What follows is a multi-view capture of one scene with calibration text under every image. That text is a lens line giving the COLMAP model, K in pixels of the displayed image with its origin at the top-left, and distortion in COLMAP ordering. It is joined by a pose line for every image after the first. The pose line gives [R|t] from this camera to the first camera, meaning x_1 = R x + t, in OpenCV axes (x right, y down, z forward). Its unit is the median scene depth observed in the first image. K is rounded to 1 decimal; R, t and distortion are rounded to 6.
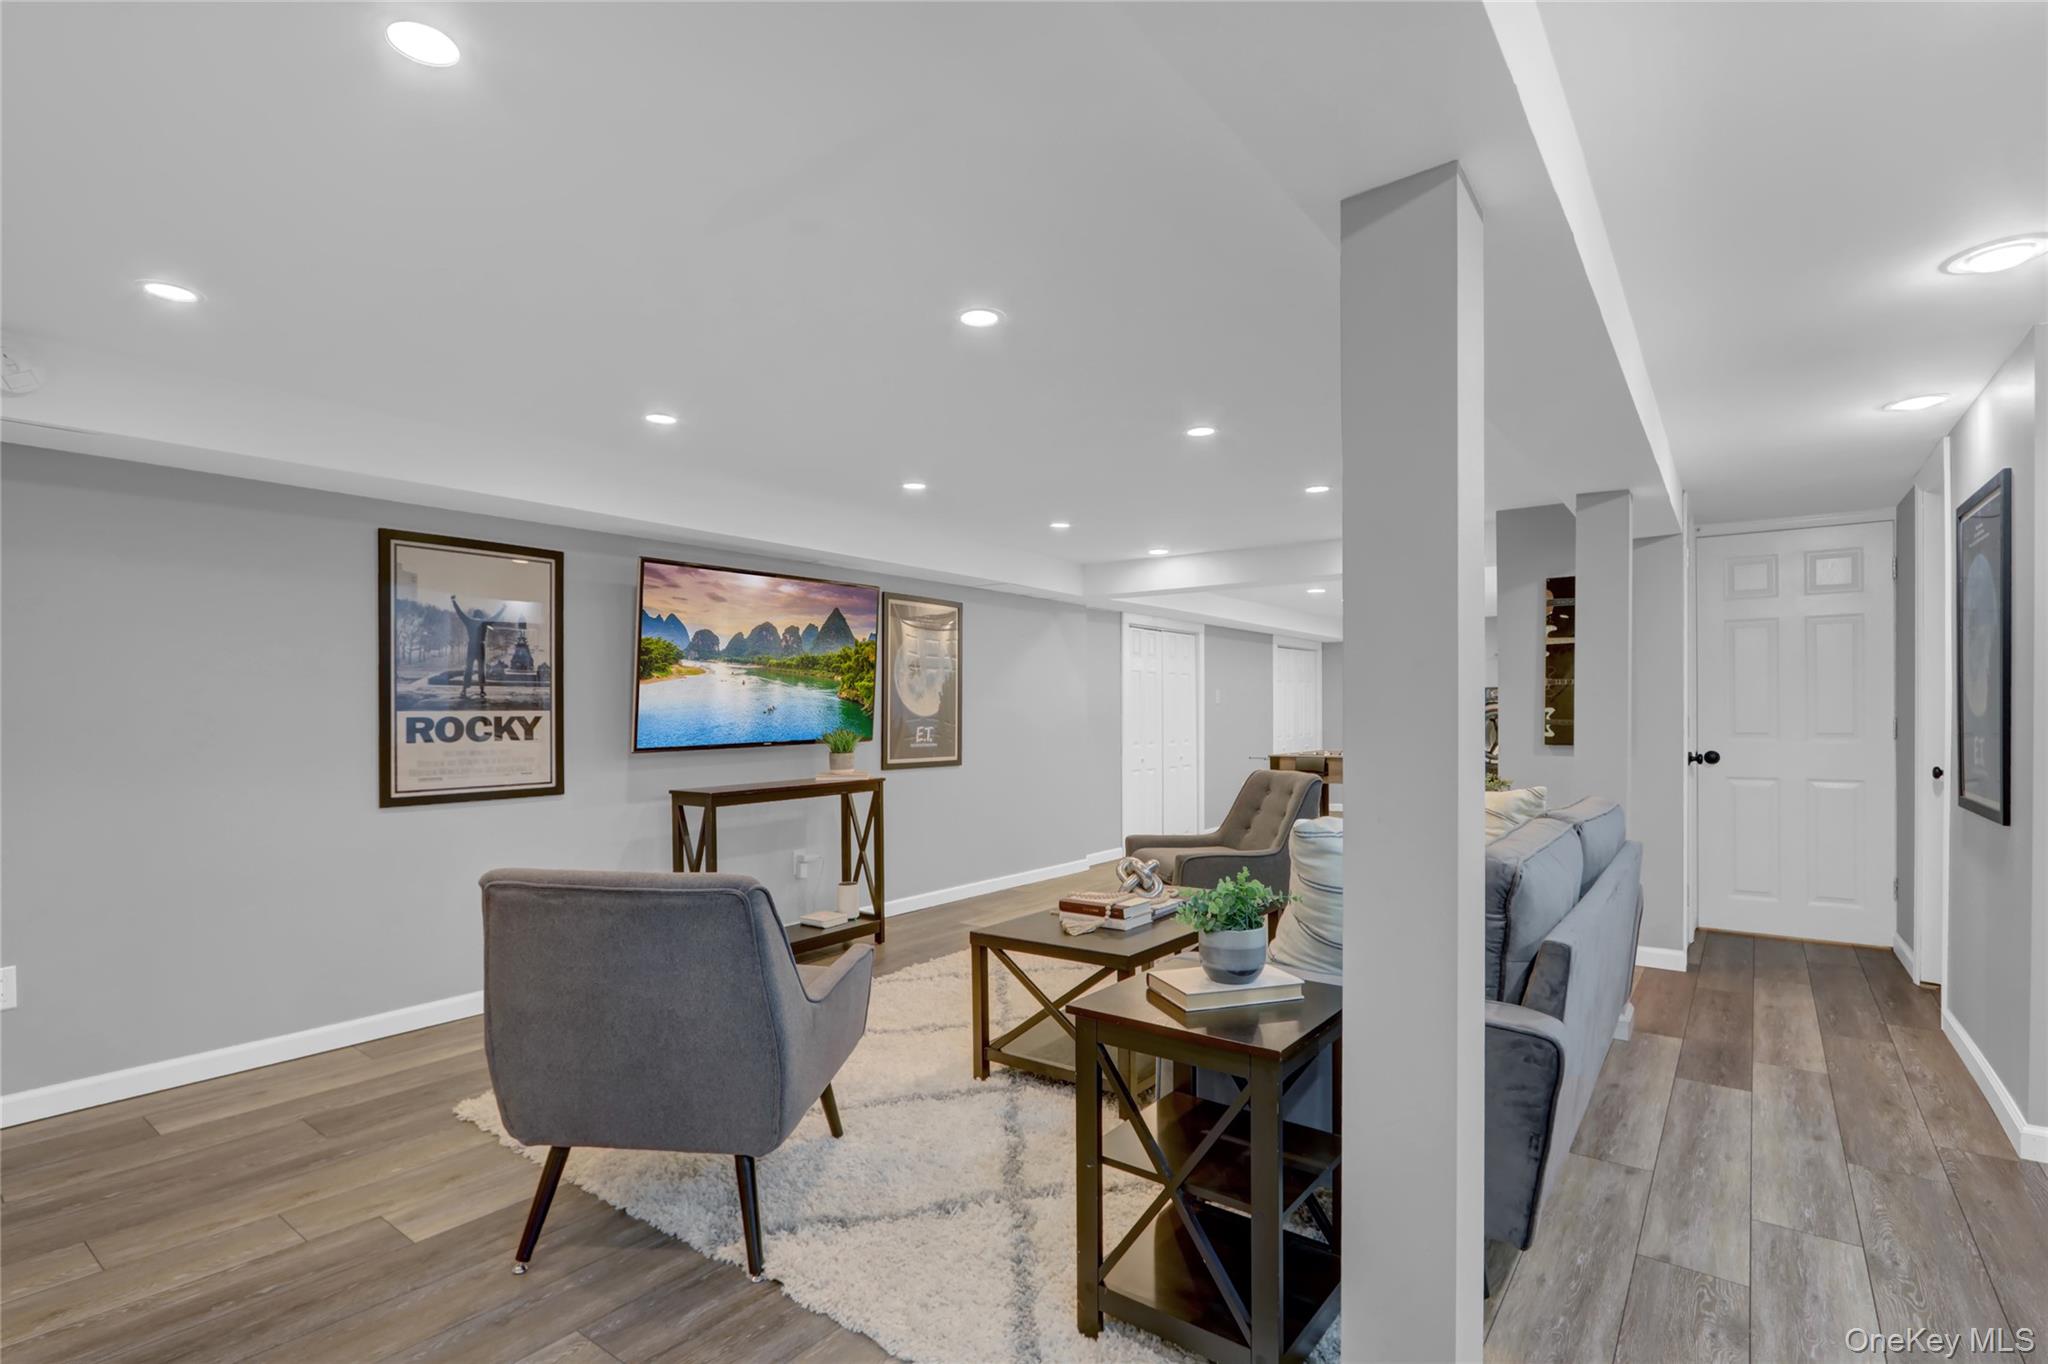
lens RADIAL K [[980.6, 0, 1023.1], [0, 980.6, 694.6], [0, 0, 1]] dist [-0.004243, 0.000597]
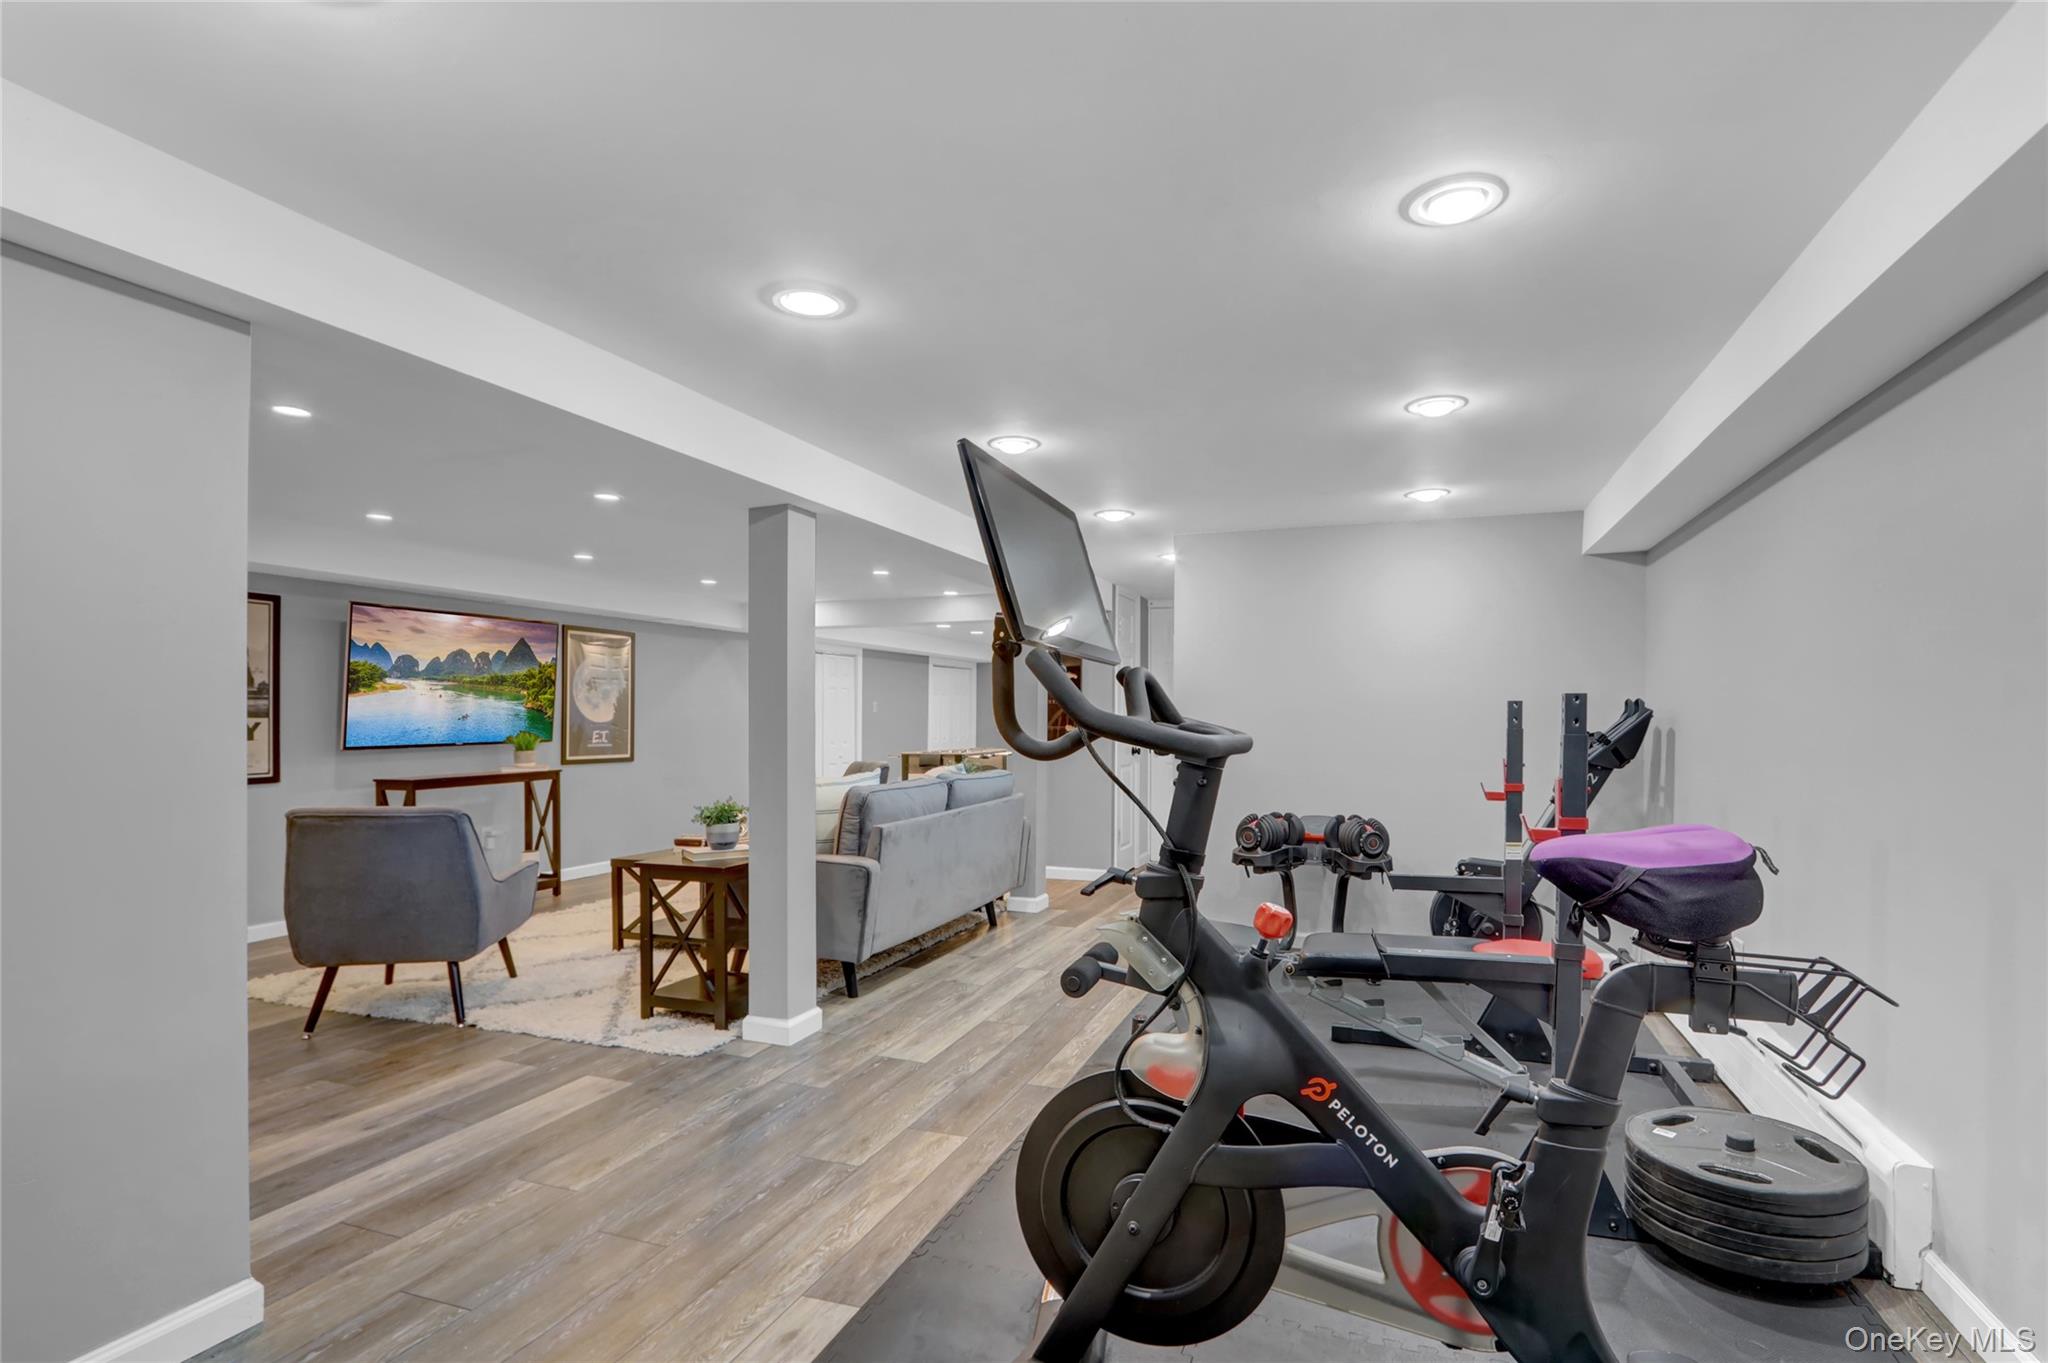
lens RADIAL K [[980.6, 0, 1078.2], [0, 980.6, 700.5], [0, 0, 1]] dist [-0.004243, 0.000597]
pose [[0.949555, 0.009162, 0.313467, 0.112070], [-0.008947, 0.999958, -0.002122, -0.011590], [-0.313473, -0.000789, 0.949597, -0.501616]]
